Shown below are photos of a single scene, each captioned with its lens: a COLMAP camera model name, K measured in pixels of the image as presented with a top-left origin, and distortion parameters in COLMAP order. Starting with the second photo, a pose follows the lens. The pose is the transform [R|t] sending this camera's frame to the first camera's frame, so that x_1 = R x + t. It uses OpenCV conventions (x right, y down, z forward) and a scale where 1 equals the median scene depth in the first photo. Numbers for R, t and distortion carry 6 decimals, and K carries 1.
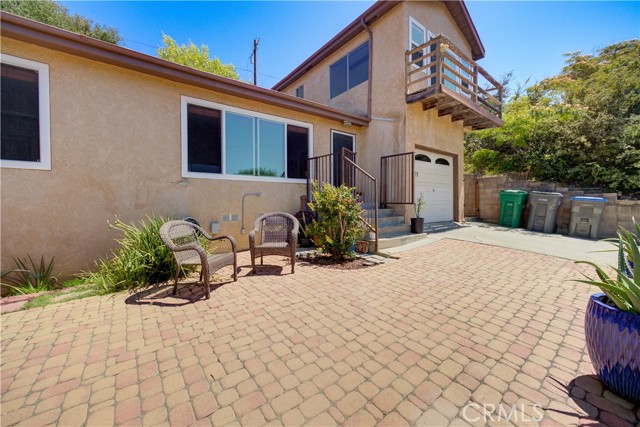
lens RADIAL K [[251.0, 0, 318.6], [0, 251.0, 208.6], [0, 0, 1]] dist [-0.017320, 0.002629]
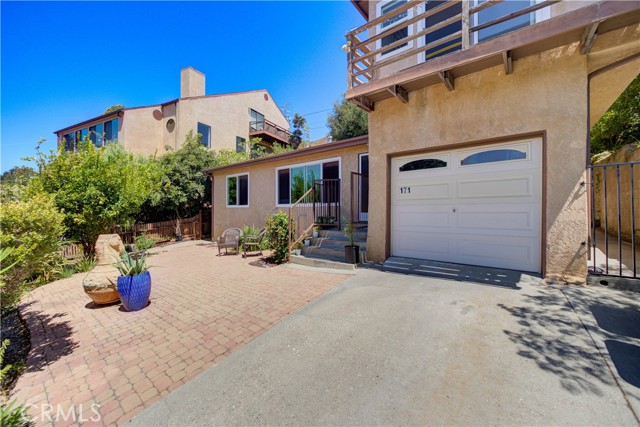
lens RADIAL K [[251.0, 0, 318.9], [0, 251.0, 208.9], [0, 0, 1]] dist [-0.017320, 0.002629]
pose [[0.248348, 0.001997, -0.968669, 1.400904], [-0.015247, 0.999882, -0.001848, -0.102619], [0.968551, 0.015229, 0.248349, 0.759731]]
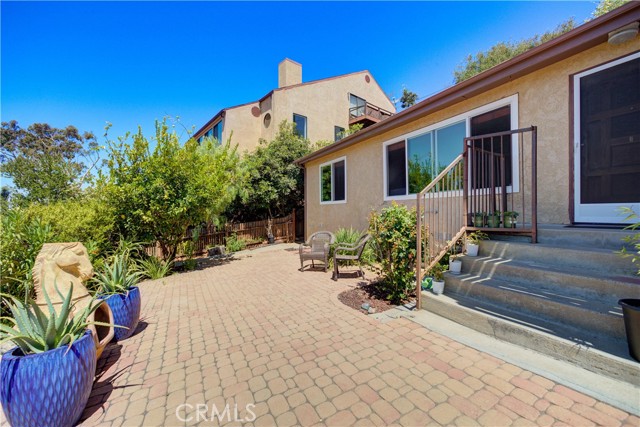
lens RADIAL K [[251.0, 0, 315.1], [0, 251.0, 211.4], [0, 0, 1]] dist [-0.017320, 0.002629]
pose [[-0.168310, 0.006214, -0.985715, 0.812783], [-0.005212, 0.999961, 0.007194, -0.070278], [0.985720, 0.006349, -0.168271, 0.785519]]
